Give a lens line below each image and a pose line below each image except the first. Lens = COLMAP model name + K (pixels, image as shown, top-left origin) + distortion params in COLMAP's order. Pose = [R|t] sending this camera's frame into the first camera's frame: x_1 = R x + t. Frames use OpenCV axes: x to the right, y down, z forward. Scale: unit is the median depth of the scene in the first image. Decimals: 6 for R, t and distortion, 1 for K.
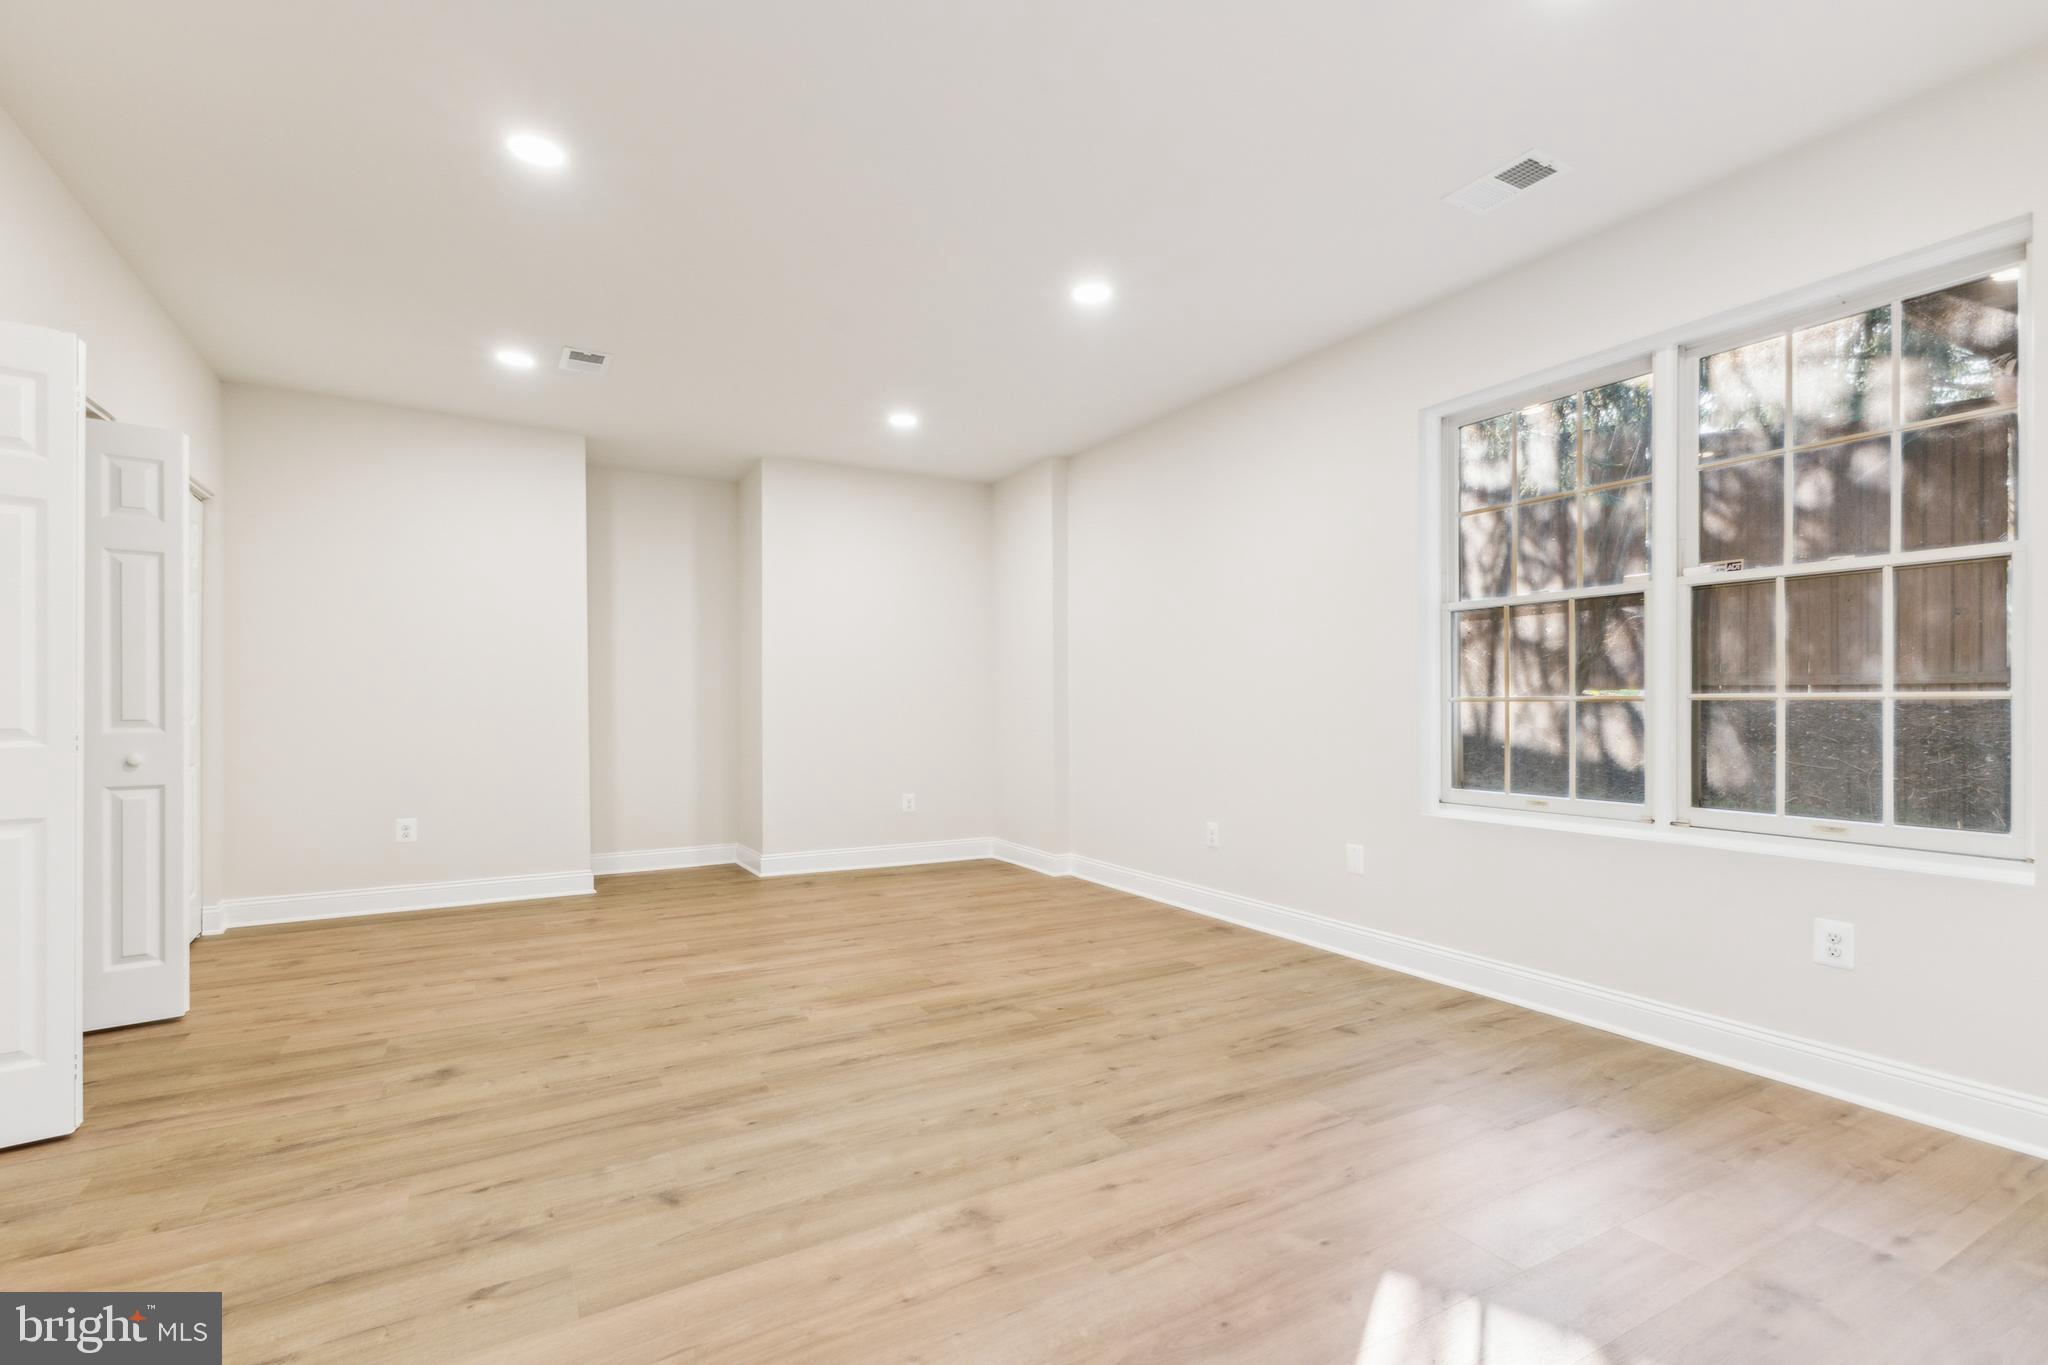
lens RADIAL K [[926.7, 0, 1021.4], [0, 926.7, 697.0], [0, 0, 1]] dist [0.009233, -0.002556]
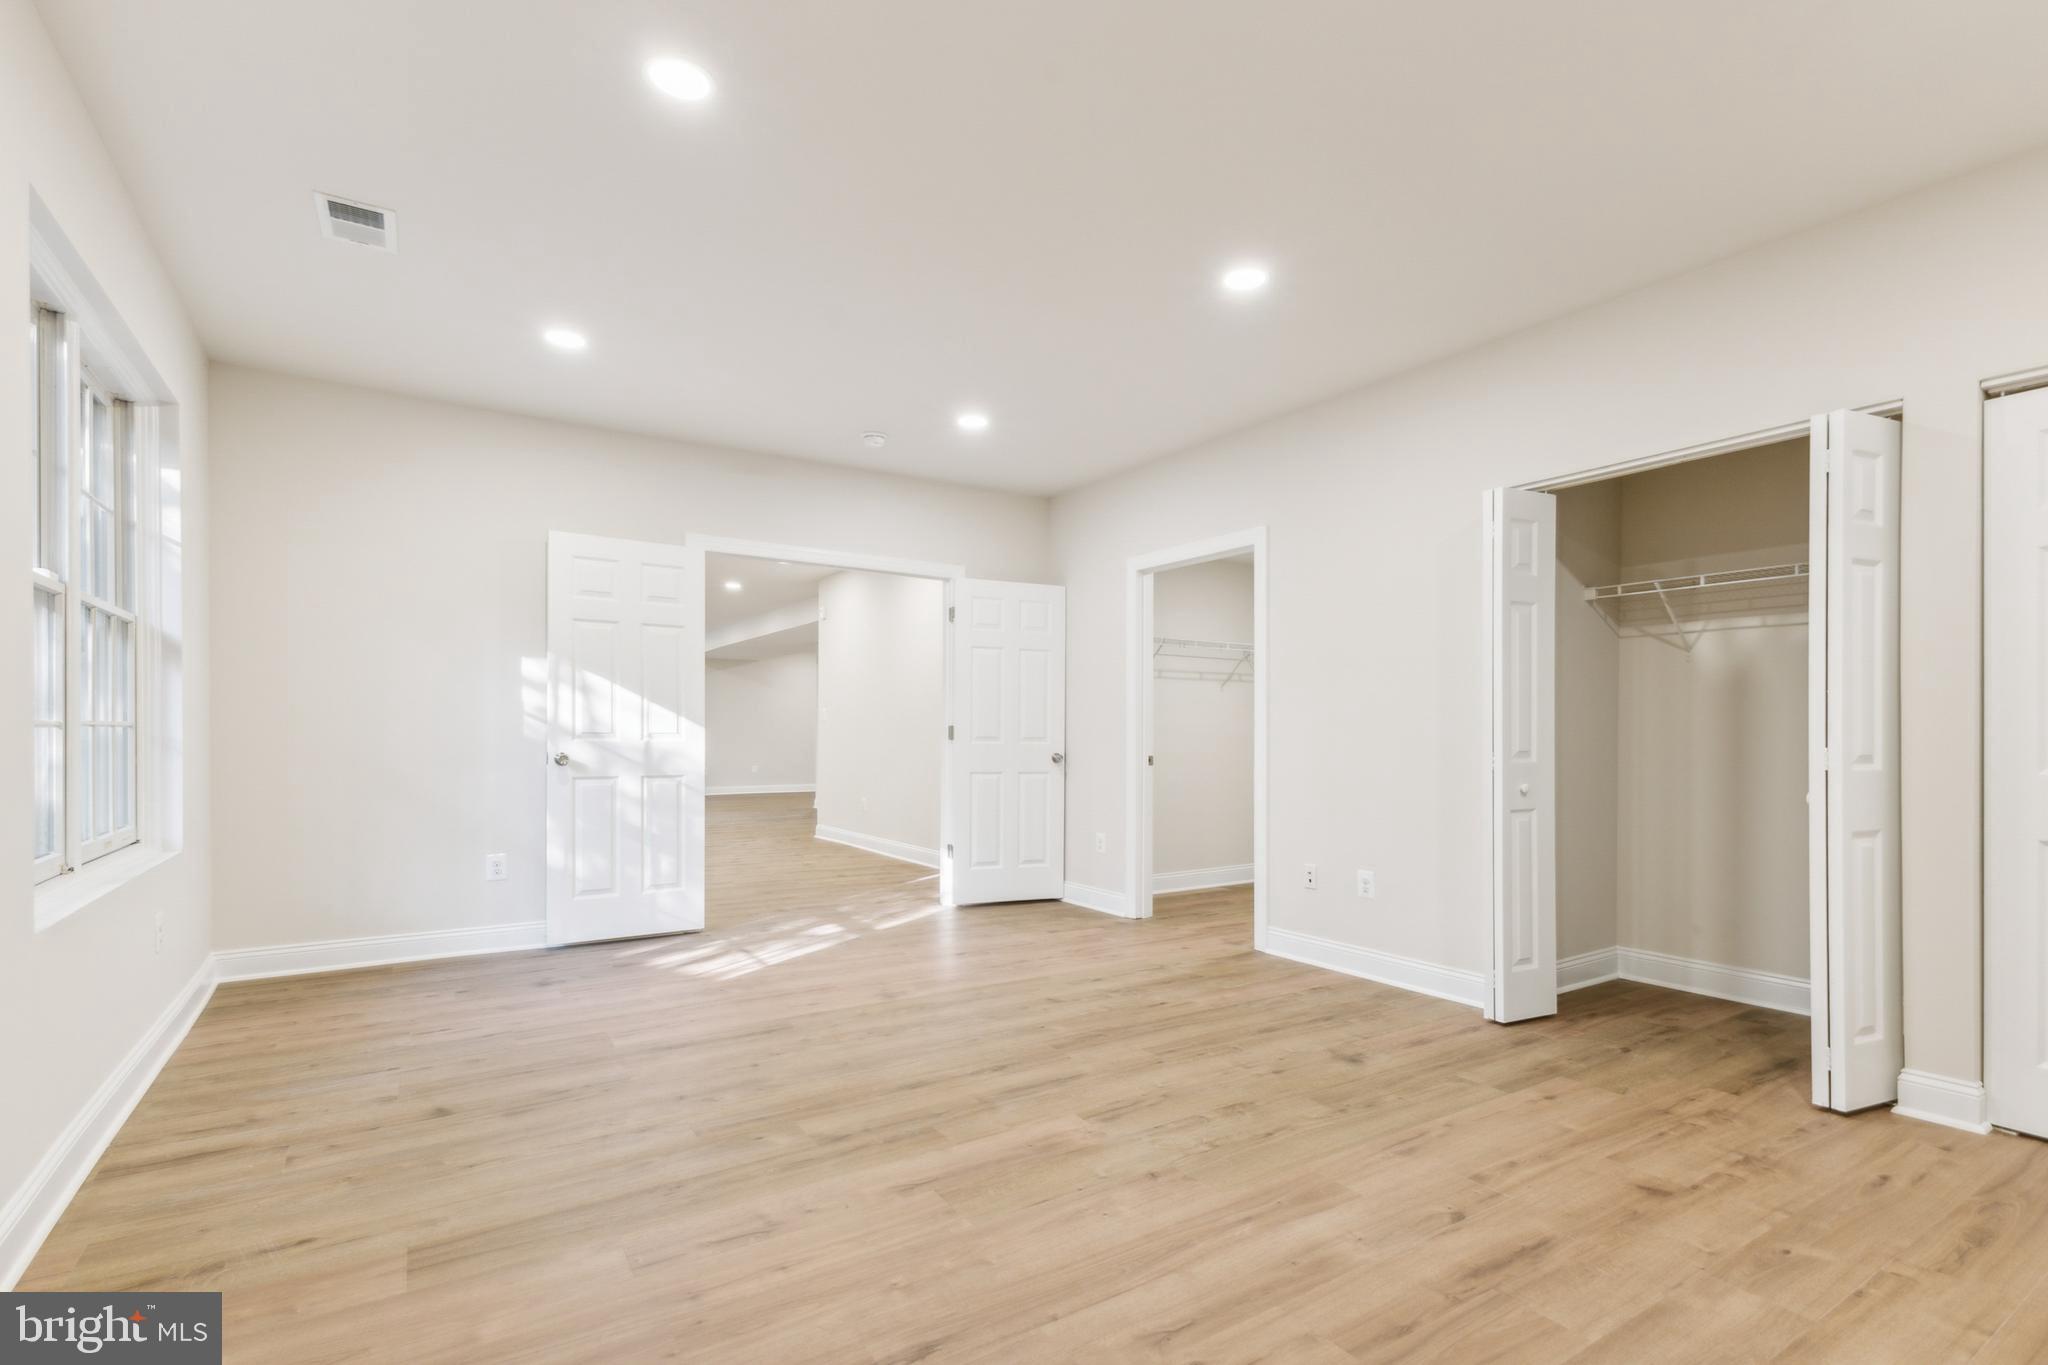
lens RADIAL K [[926.7, 0, 1020.3], [0, 926.7, 735.7], [0, 0, 1]] dist [0.009233, -0.002556]
pose [[-0.998264, -0.003714, -0.058783, -0.133094], [-0.003268, 0.999965, -0.007692, 0.016052], [0.058810, -0.007487, -0.998241, 1.893592]]
